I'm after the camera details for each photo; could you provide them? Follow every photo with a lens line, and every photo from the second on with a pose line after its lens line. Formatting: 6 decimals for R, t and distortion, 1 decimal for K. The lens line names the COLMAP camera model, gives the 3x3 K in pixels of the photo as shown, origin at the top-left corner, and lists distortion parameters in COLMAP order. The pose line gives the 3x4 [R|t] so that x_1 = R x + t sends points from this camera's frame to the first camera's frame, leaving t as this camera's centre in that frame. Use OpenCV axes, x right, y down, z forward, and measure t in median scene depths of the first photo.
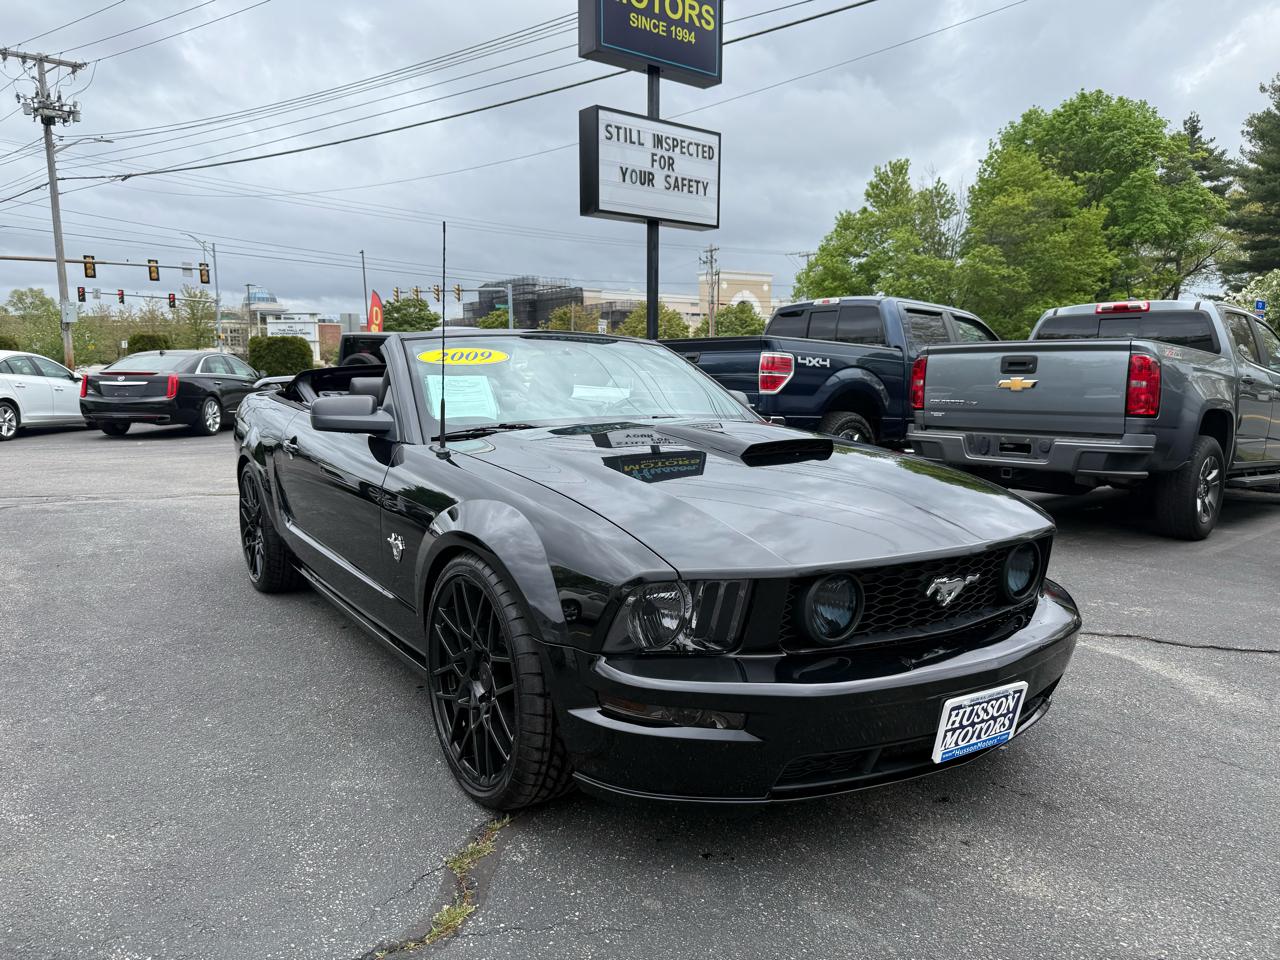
lens RADIAL K [[899.3, 0, 637.1], [0, 899.3, 489.1], [0, 0, 1]] dist [0.041785, -0.057109]
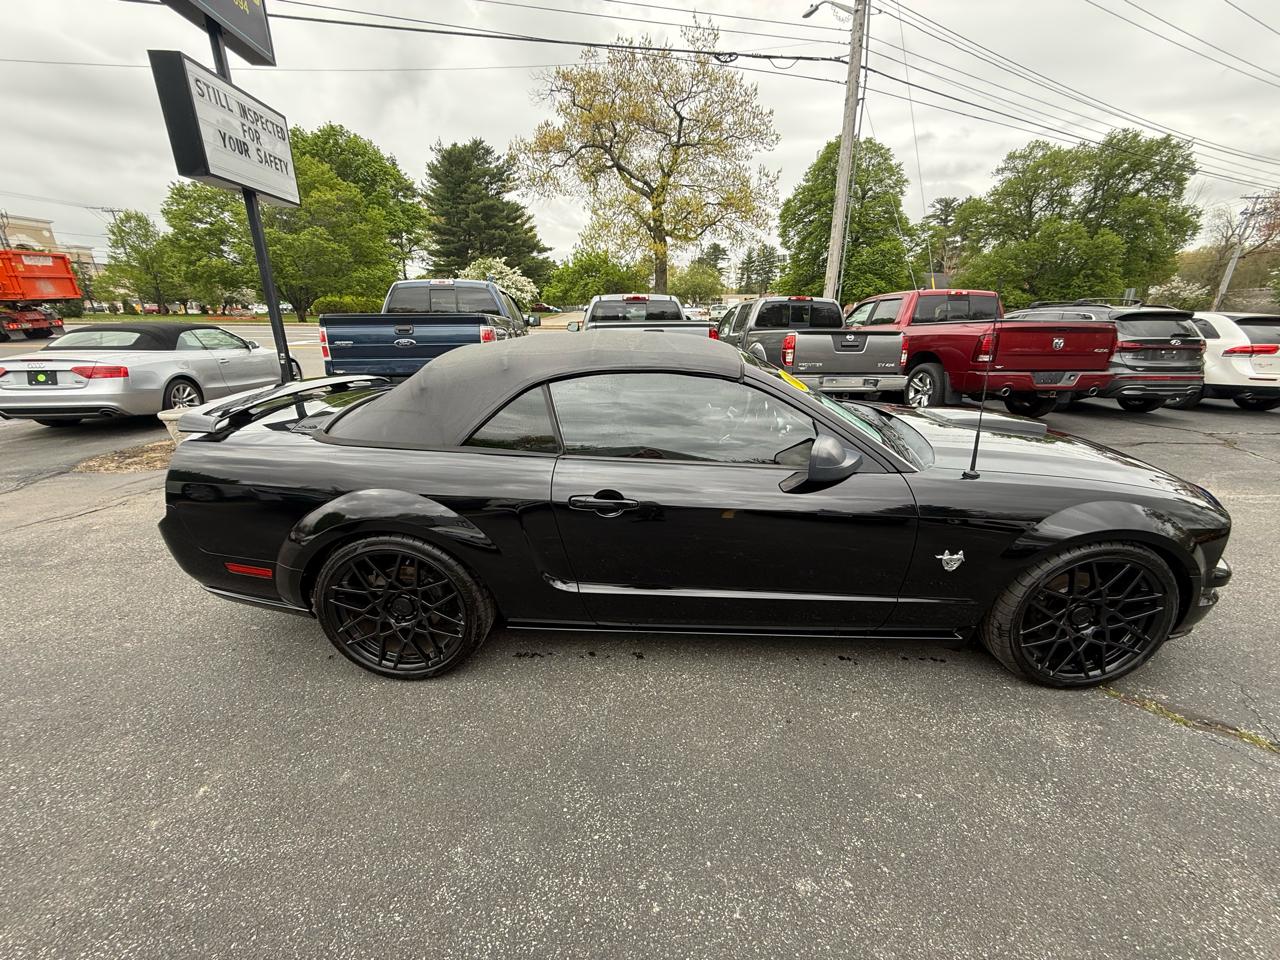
lens RADIAL K [[510.6, 0, 635.9], [0, 510.6, 477.4], [0, 0, 1]] dist [0.001057, -0.000572]
pose [[0.569180, -0.260027, 0.780013, -0.283601], [0.109264, 0.964182, 0.241691, -0.070066], [-0.814921, -0.052338, 0.577205, 0.267026]]
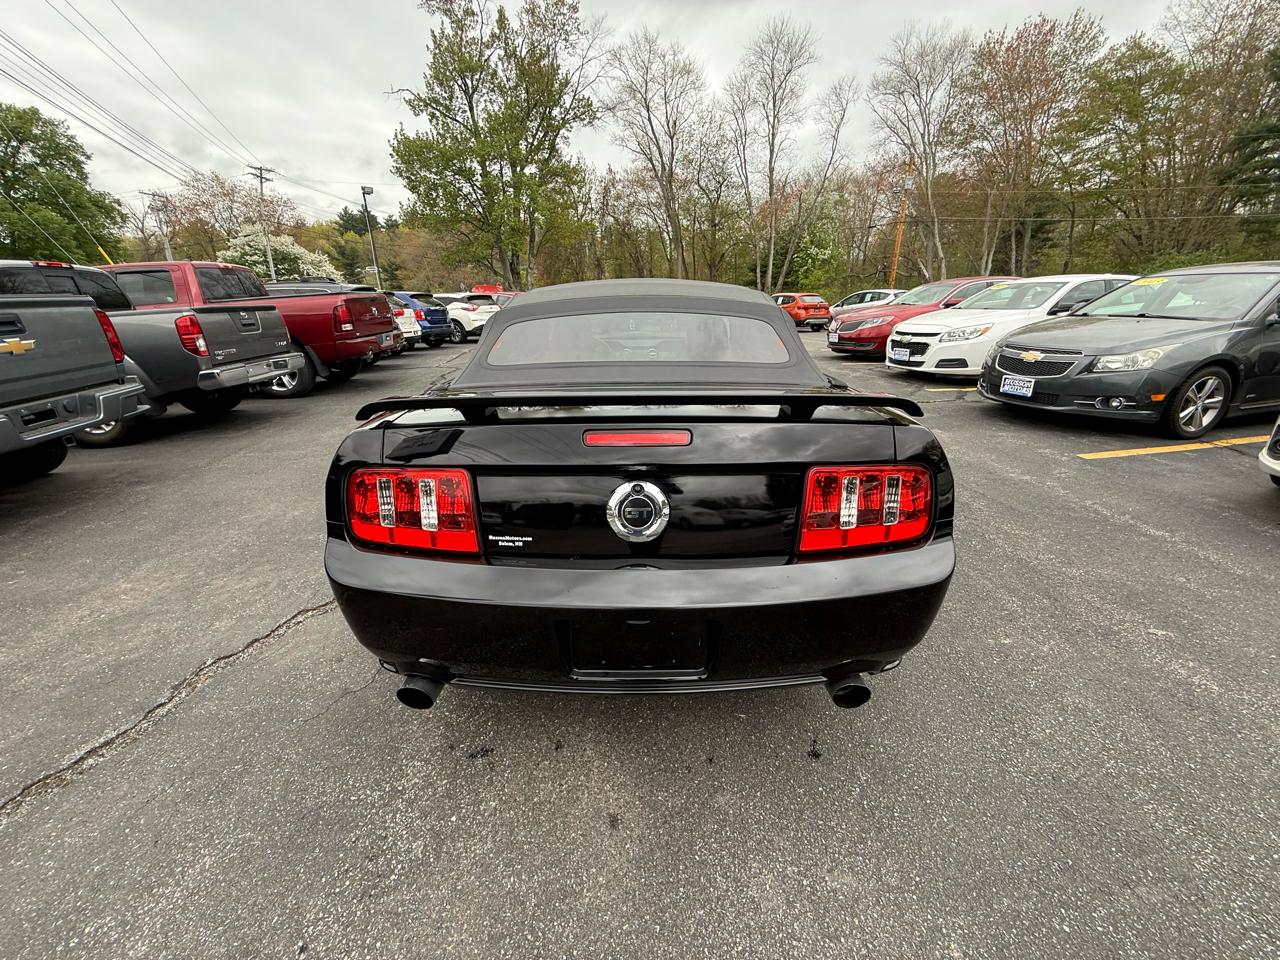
lens RADIAL K [[510.6, 0, 635.9], [0, 510.6, 477.4], [0, 0, 1]] dist [0.001057, -0.000572]
pose [[-0.826383, -0.187007, 0.531149, -0.235660], [0.084129, 0.891657, 0.444825, -0.107601], [-0.556788, 0.412281, -0.721118, 0.666212]]
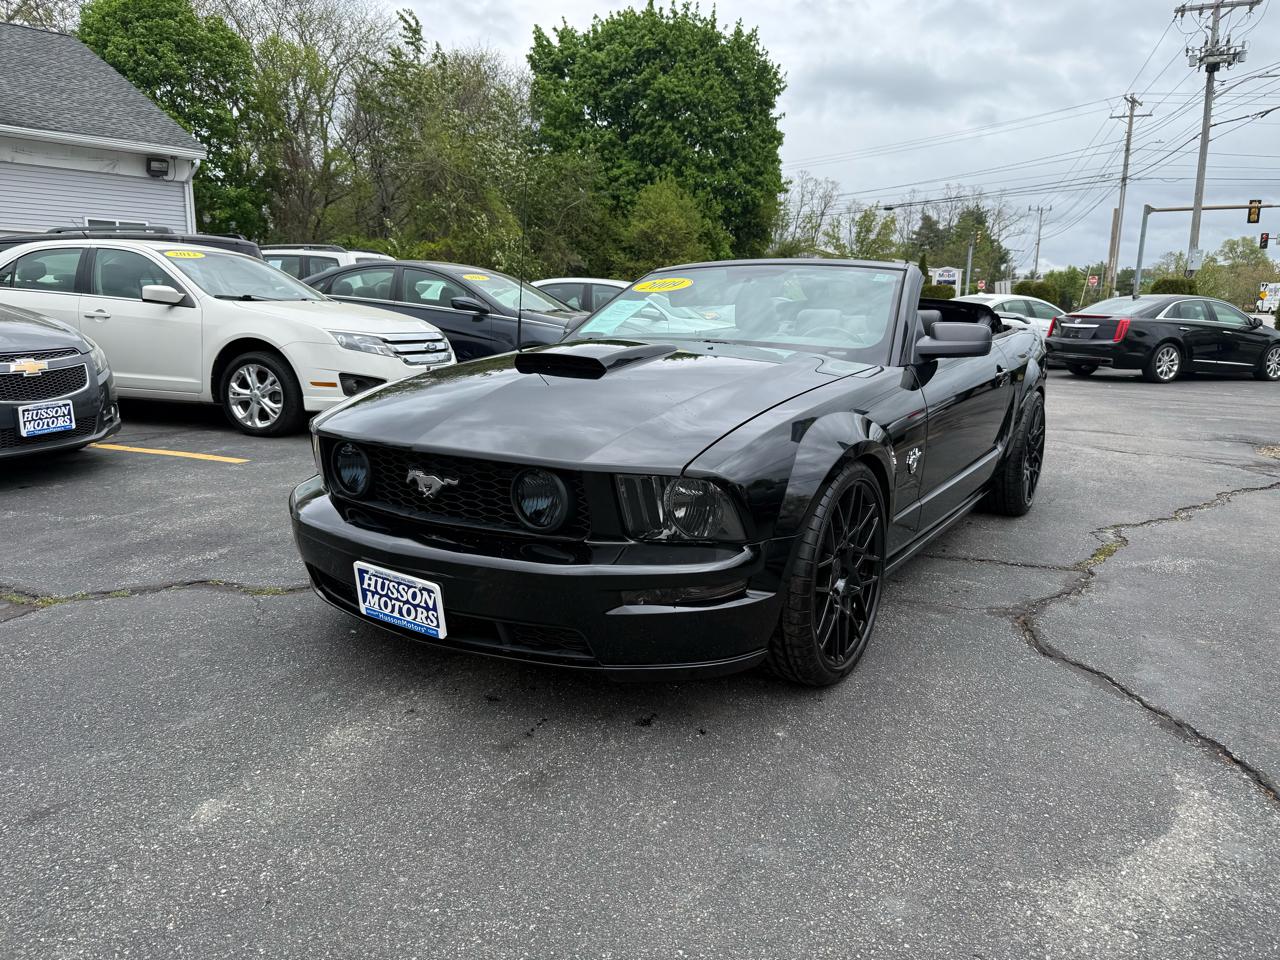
lens RADIAL K [[909.0, 0, 652.3], [0, 909.0, 469.6], [0, 0, 1]] dist [0.027049, -0.036412]
pose [[0.402774, 0.169073, -0.899549, 0.317209], [-0.140488, 0.982565, 0.121773, -0.017500], [0.904454, 0.077329, 0.419504, 0.169972]]
